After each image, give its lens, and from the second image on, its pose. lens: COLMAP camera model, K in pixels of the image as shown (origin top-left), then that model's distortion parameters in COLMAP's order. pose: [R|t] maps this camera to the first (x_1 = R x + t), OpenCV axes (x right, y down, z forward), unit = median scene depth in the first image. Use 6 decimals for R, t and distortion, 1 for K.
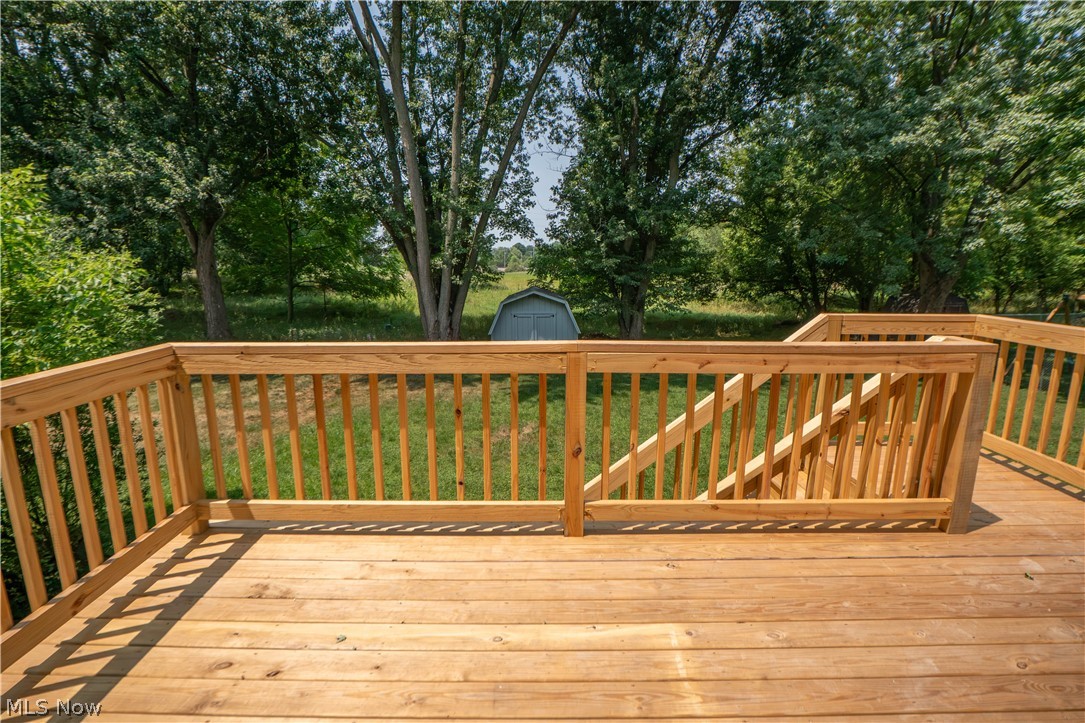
lens RADIAL K [[547.7, 0, 542.5], [0, 547.7, 361.5], [0, 0, 1]] dist [-0.038438, 0.000045]
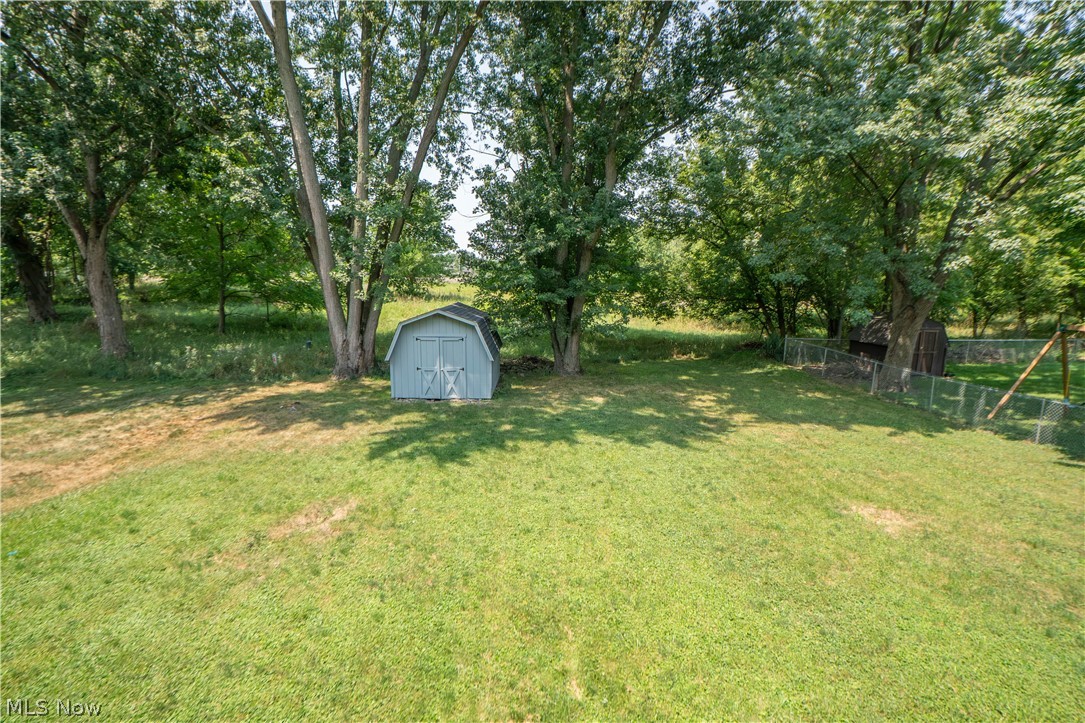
lens RADIAL K [[525.6, 0, 542.5], [0, 525.6, 361.5], [0, 0, 1]] dist [-0.036777, -0.000076]
pose [[0.999790, 0.013871, 0.015118, 0.136918], [-0.013659, 0.999809, -0.014002, -0.040869], [-0.015309, 0.013792, 0.999788, 0.190068]]
